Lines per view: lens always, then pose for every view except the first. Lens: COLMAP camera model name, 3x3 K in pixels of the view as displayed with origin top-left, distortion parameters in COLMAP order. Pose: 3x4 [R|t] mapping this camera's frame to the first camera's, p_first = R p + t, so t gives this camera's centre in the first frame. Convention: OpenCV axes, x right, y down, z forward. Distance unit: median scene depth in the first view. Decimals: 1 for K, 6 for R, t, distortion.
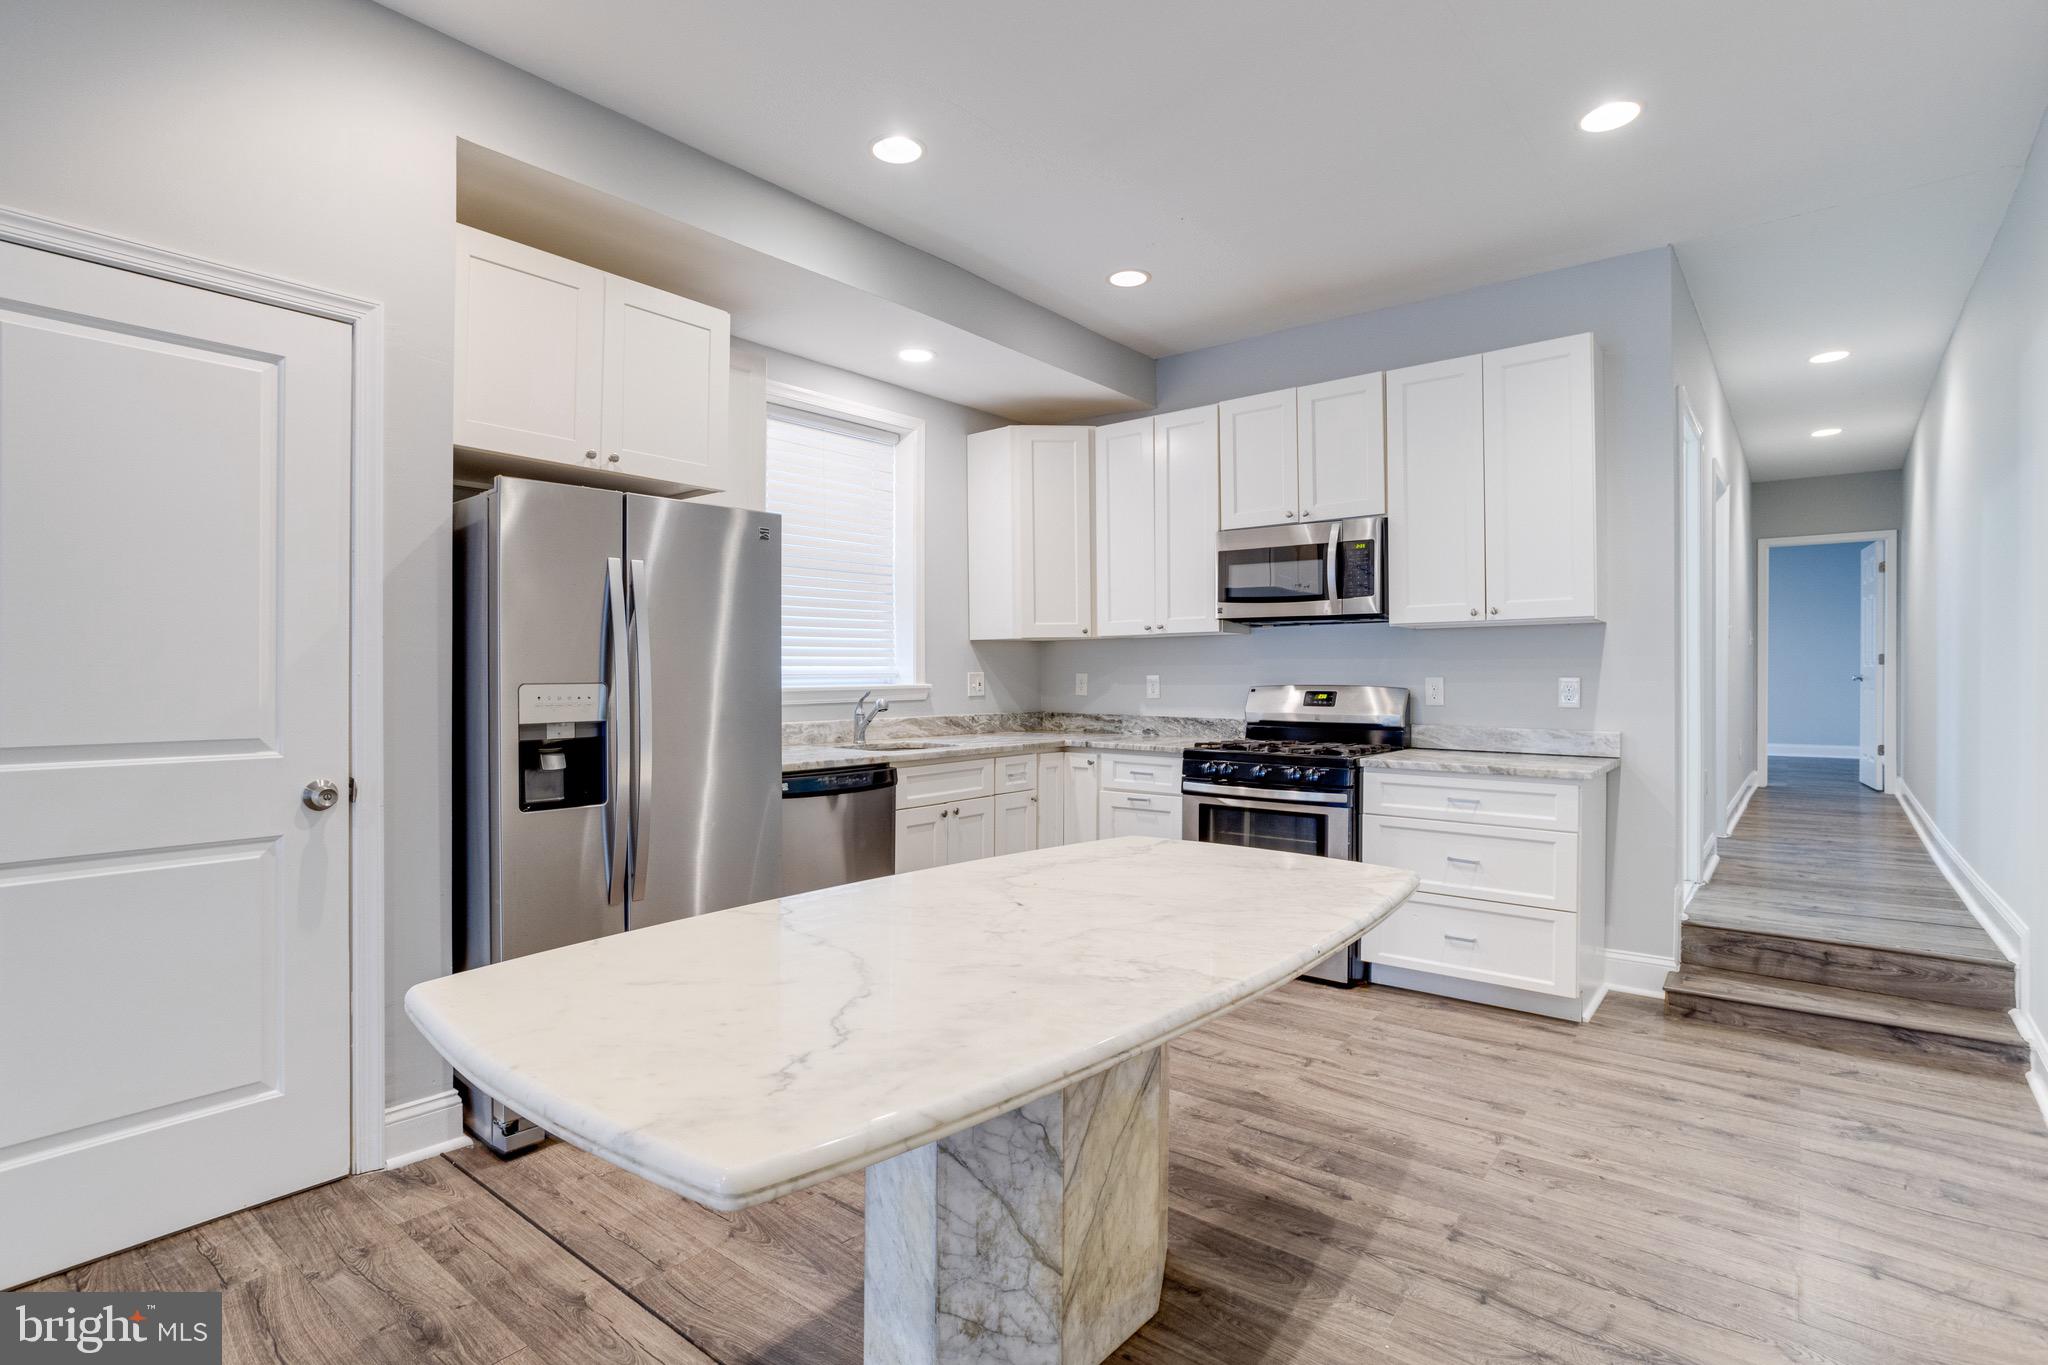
lens RADIAL K [[993.4, 0, 1022.7], [0, 993.4, 675.2], [0, 0, 1]] dist [-0.045321, 0.028848]
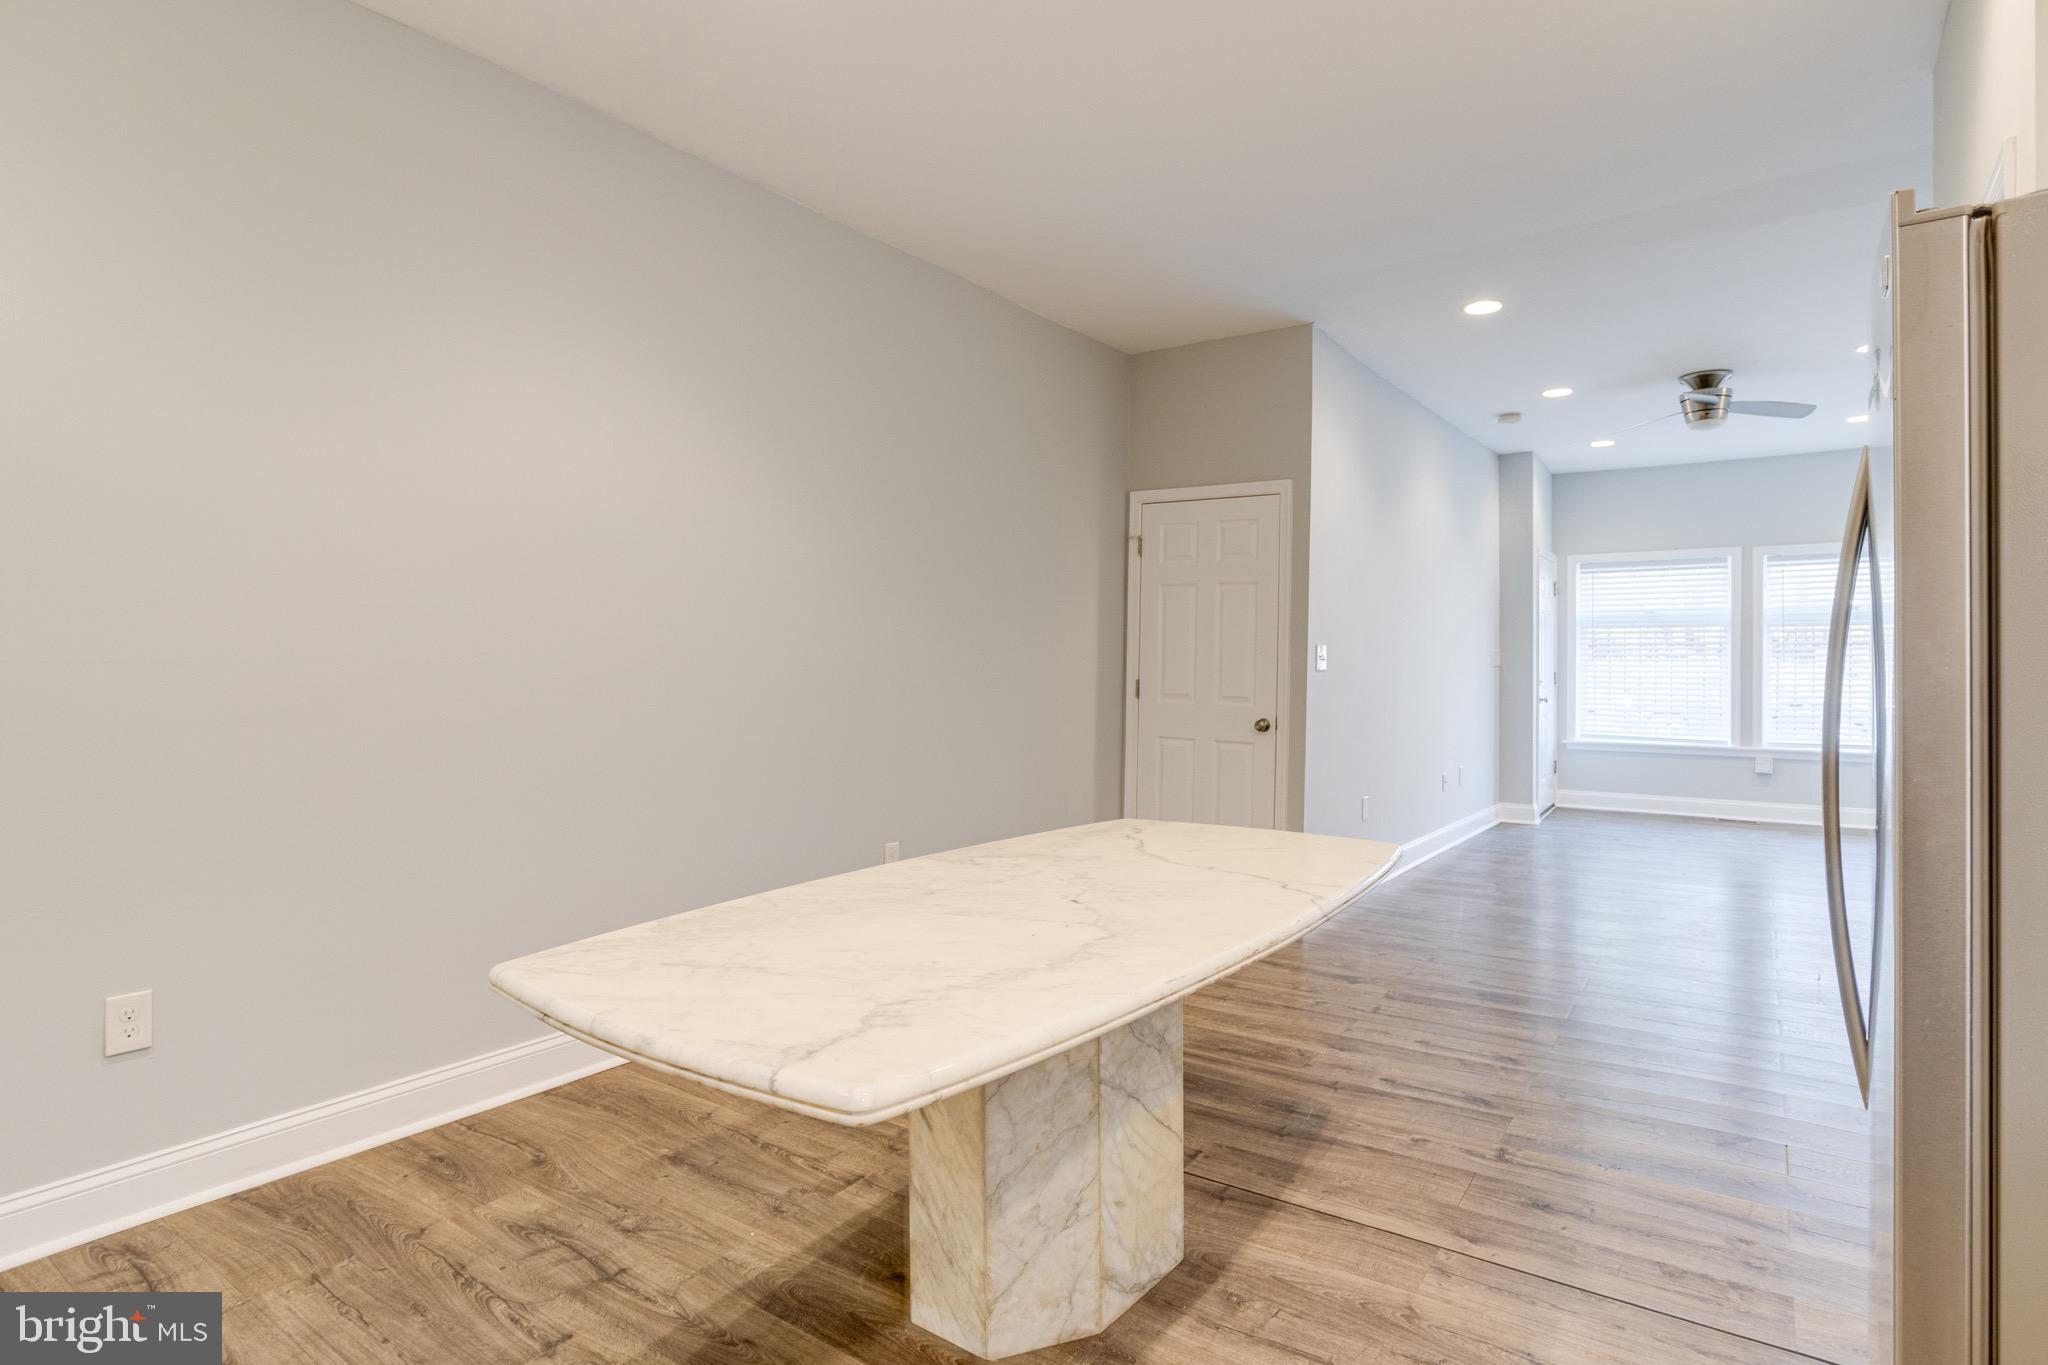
lens RADIAL K [[1058.4, 0, 1022.9], [0, 1058.4, 664.5], [0, 0, 1]] dist [-0.004924, 0.001844]
pose [[-0.998504, -0.002029, -0.054649, 0.053536], [-0.002215, 0.999992, 0.003336, -0.002278], [0.054642, 0.003452, -0.998500, 1.039389]]
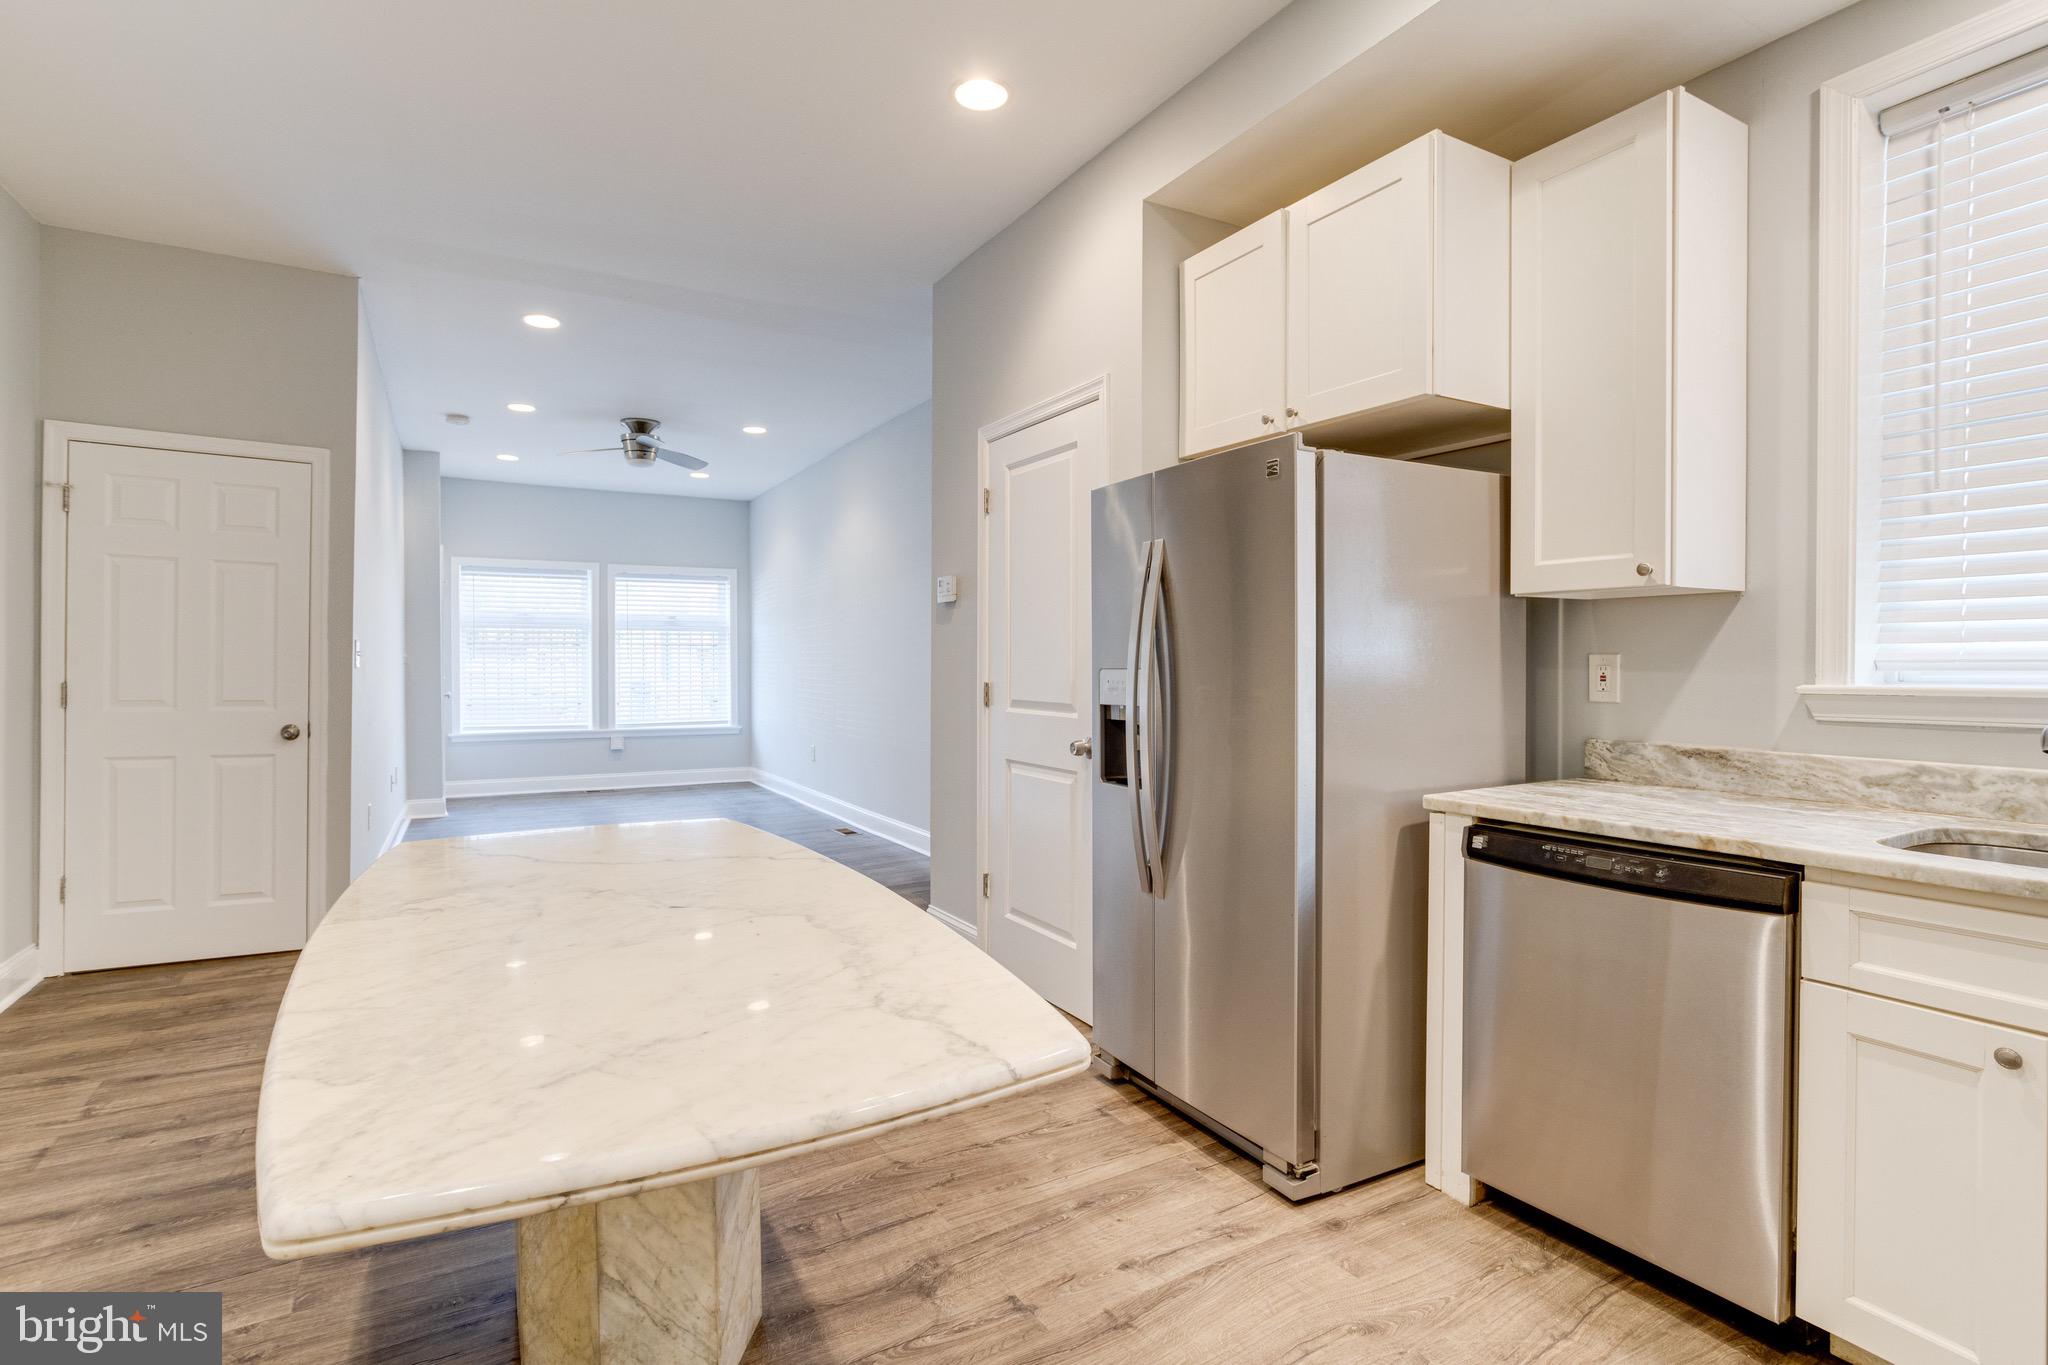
lens RADIAL K [[1011.4, 0, 1022.4], [0, 1011.4, 672.8], [0, 0, 1]] dist [-0.043182, 0.028227]
pose [[-0.359074, 0.009522, -0.933260, 0.384159], [-0.002152, 0.999937, 0.011030, 0.000990], [0.933307, 0.005970, -0.359031, 0.834168]]
